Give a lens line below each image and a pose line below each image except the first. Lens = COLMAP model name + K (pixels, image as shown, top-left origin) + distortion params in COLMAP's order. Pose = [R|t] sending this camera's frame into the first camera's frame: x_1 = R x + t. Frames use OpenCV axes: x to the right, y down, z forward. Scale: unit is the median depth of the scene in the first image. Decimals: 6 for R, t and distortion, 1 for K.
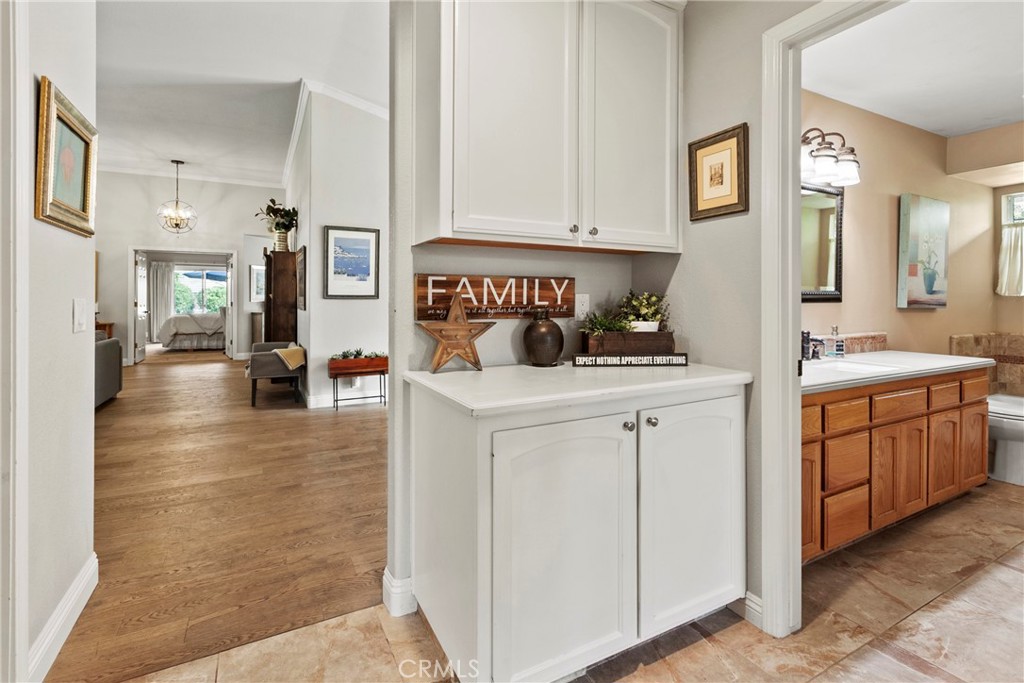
lens RADIAL K [[478.8, 0, 512.9], [0, 478.8, 298.0], [0, 0, 1]] dist [0.000369, -0.001086]
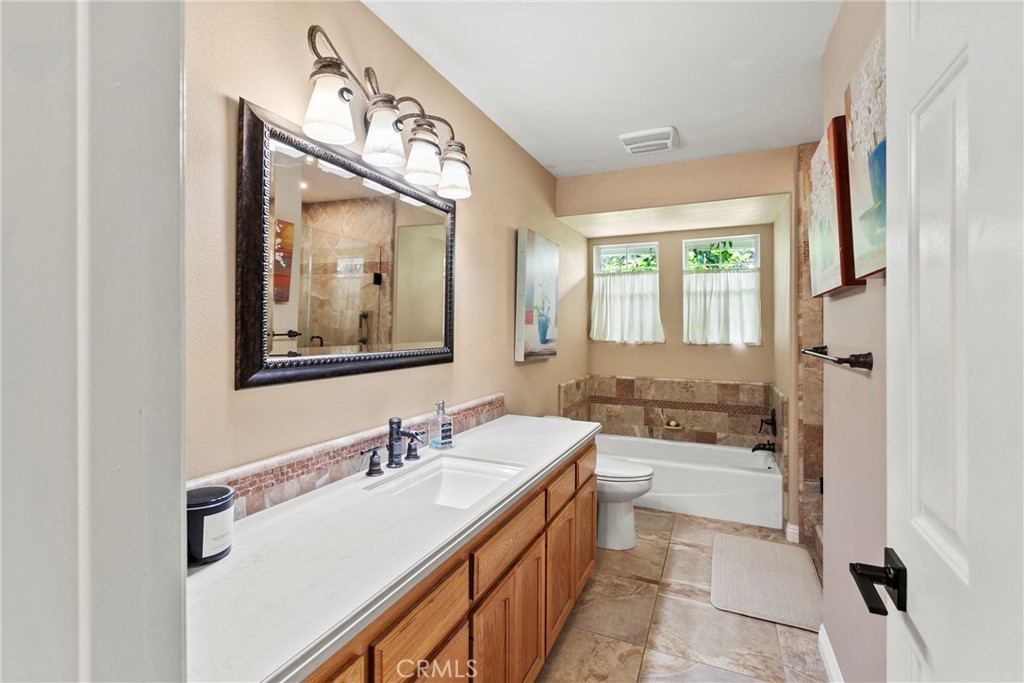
lens RADIAL K [[459.5, 0, 508.6], [0, 459.5, 326.1], [0, 0, 1]] dist [-0.000385, 0.000763]
pose [[0.794731, 0.001876, 0.606958, 0.304421], [0.000675, 0.999992, -0.003975, -0.039212], [-0.606961, 0.003569, 0.794724, 0.365237]]
